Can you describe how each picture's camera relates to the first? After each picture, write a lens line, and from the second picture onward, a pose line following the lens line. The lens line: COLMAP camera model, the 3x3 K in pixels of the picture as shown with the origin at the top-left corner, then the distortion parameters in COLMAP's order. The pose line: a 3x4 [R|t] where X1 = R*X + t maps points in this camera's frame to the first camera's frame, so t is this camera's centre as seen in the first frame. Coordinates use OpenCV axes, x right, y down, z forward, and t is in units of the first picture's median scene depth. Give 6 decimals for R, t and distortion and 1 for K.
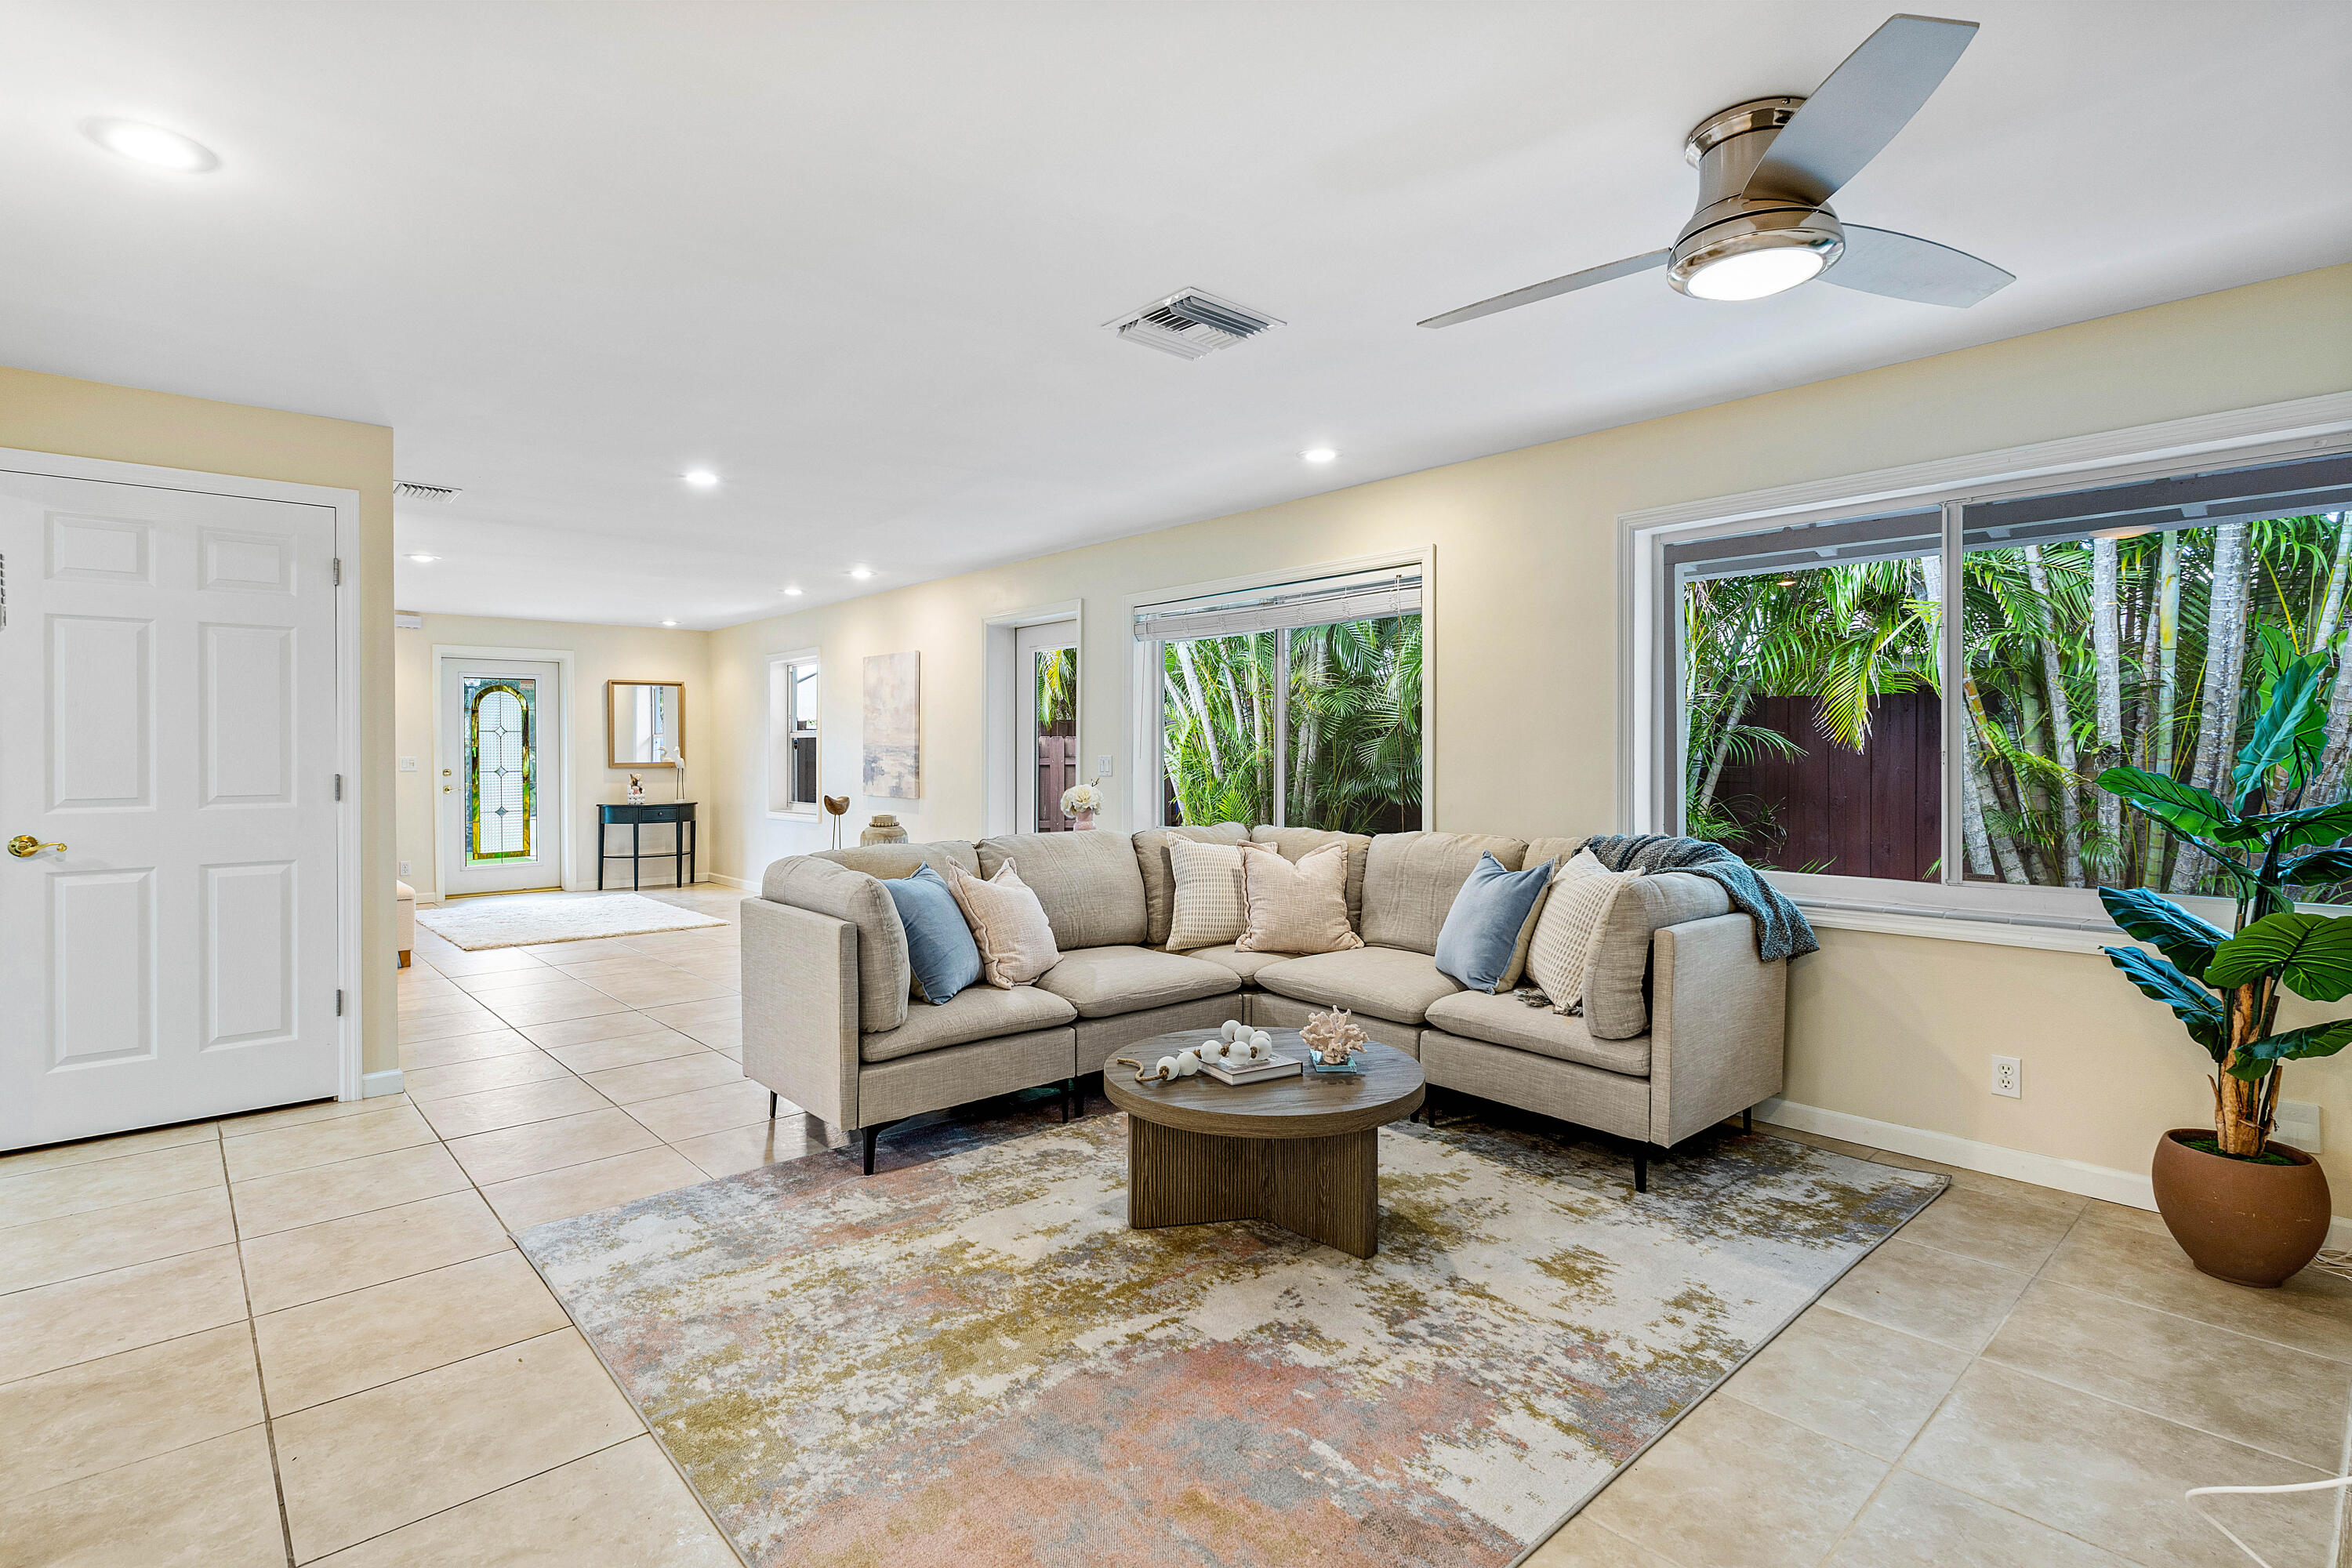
lens RADIAL K [[1129.7, 0, 1174.2], [0, 1129.7, 755.6], [0, 0, 1]] dist [0.000030, 0.000444]
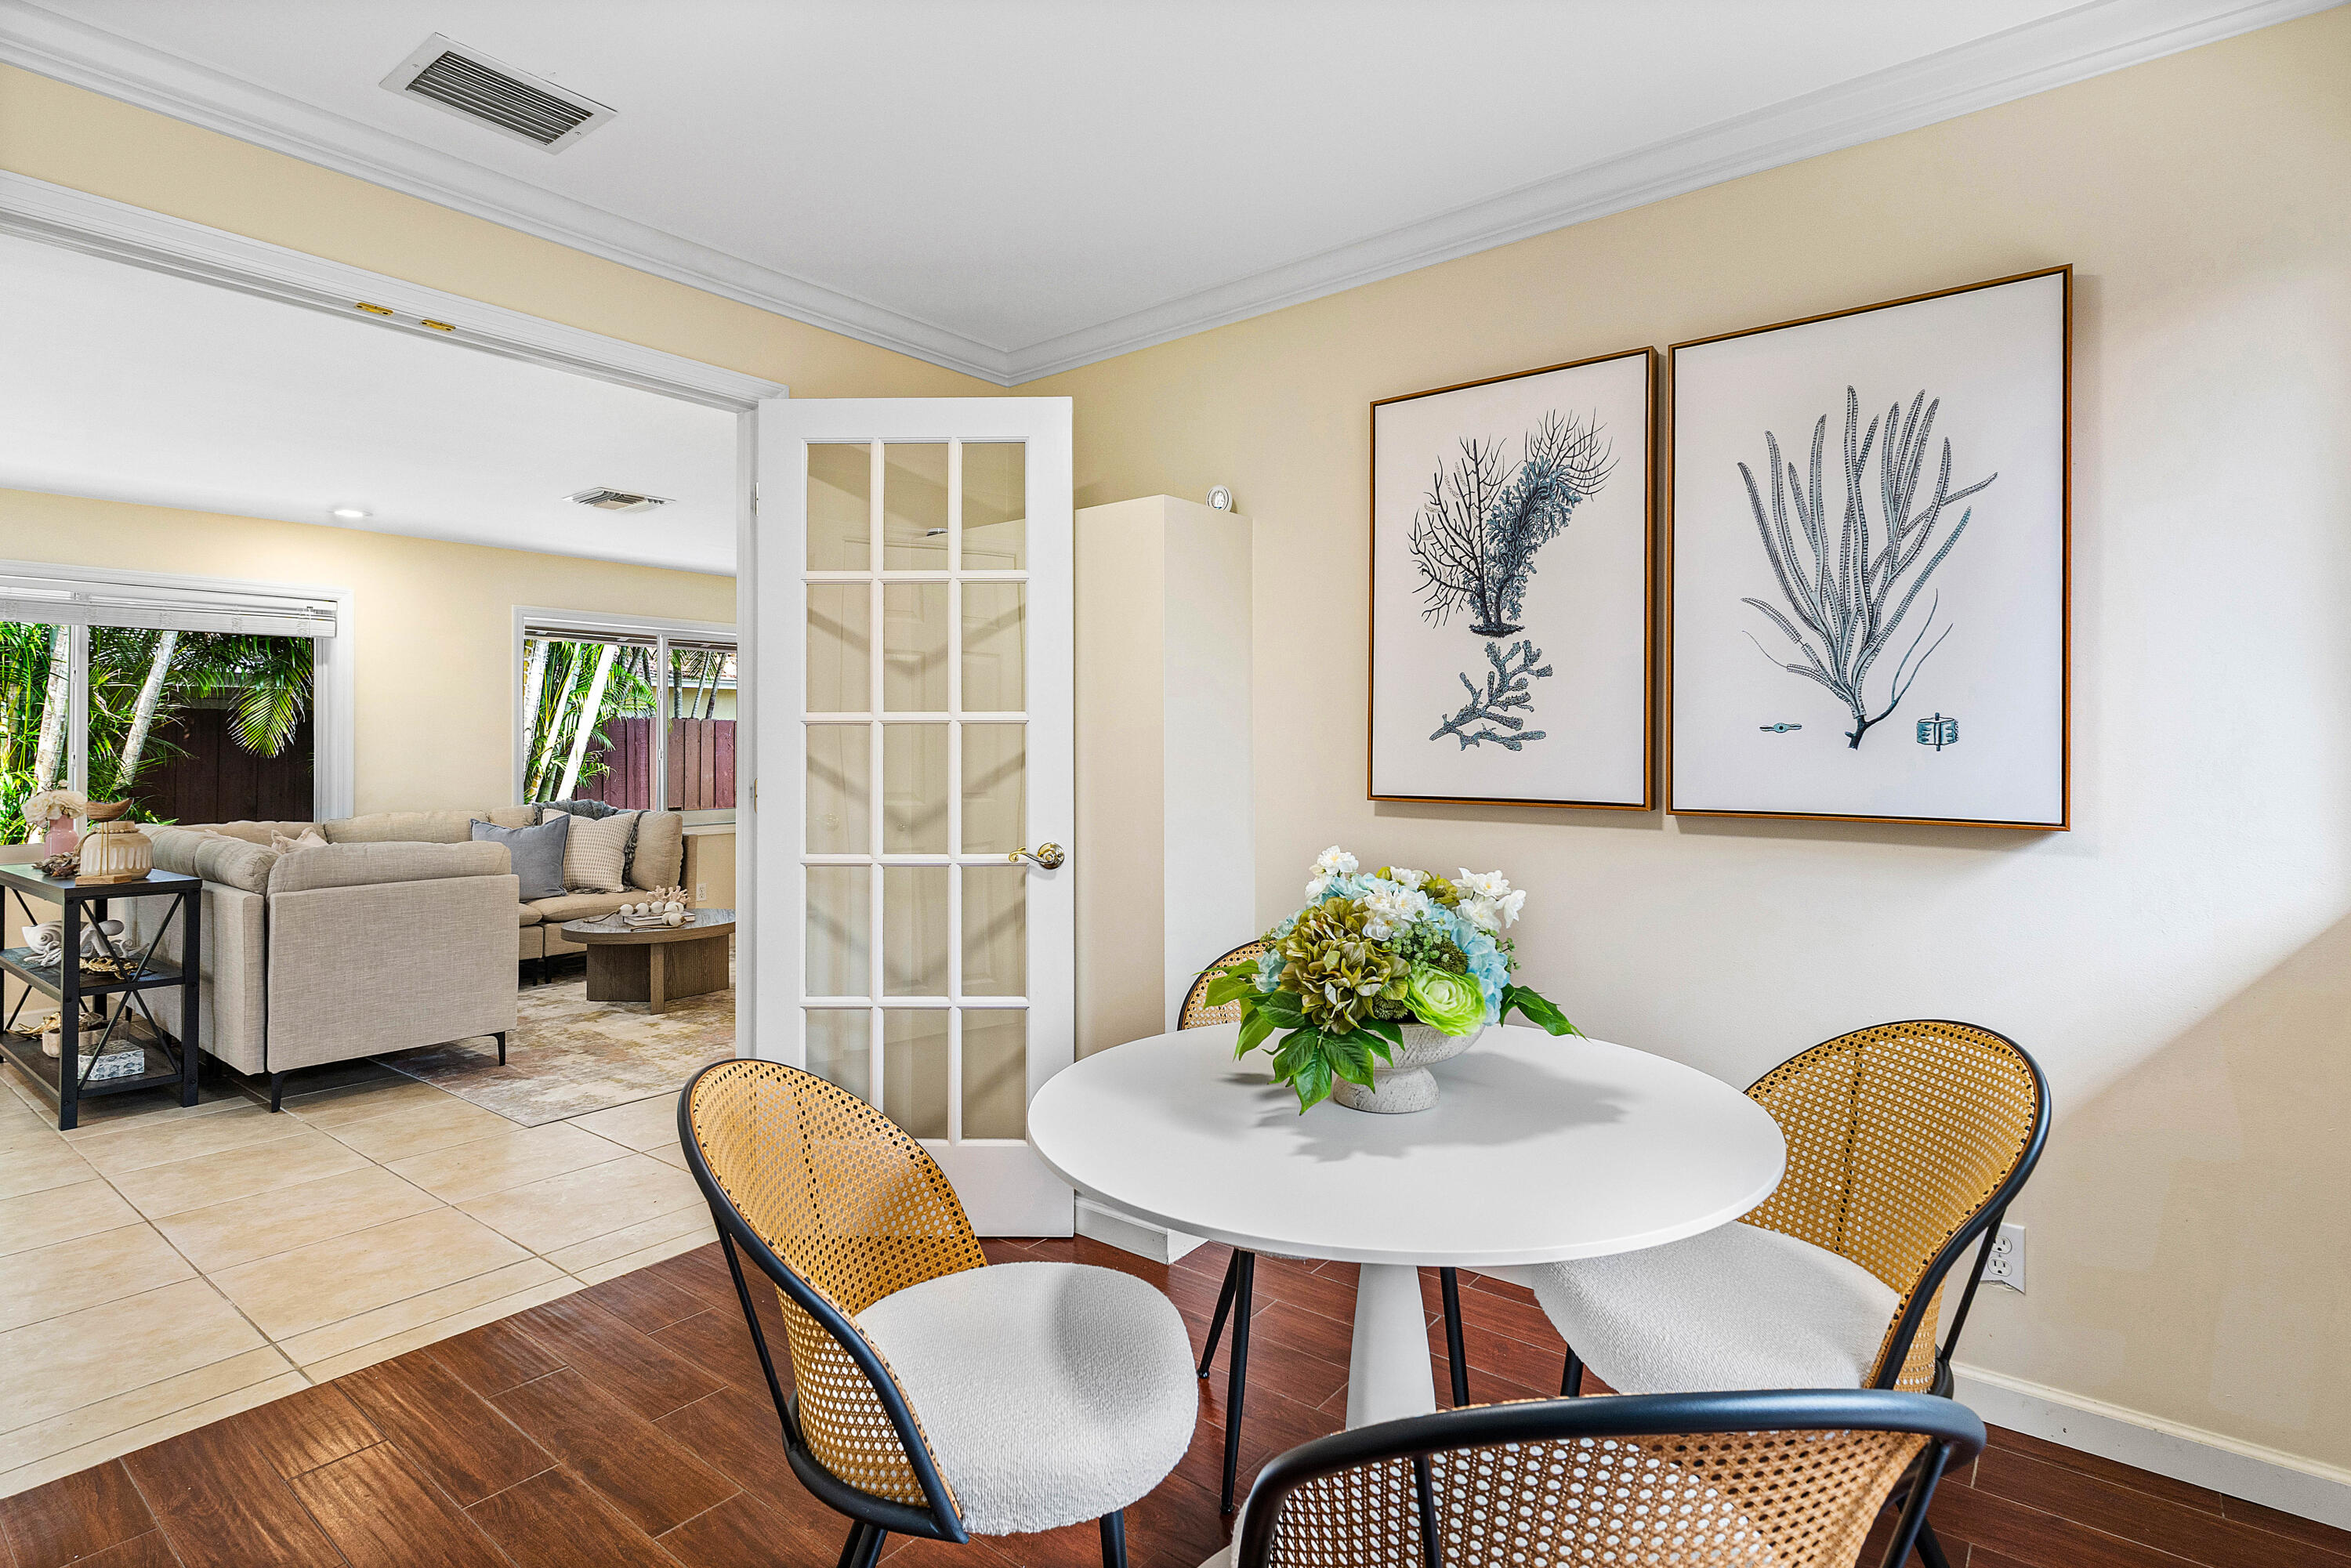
lens RADIAL K [[1129.2, 0, 1173.7], [0, 1129.2, 755.7], [0, 0, 1]] dist [0.000030, 0.000444]
pose [[-0.158781, -0.003167, 0.987309, -1.156780], [0.004449, 0.999982, 0.003923, -0.000264], [-0.987304, 0.005015, -0.158764, 0.281701]]
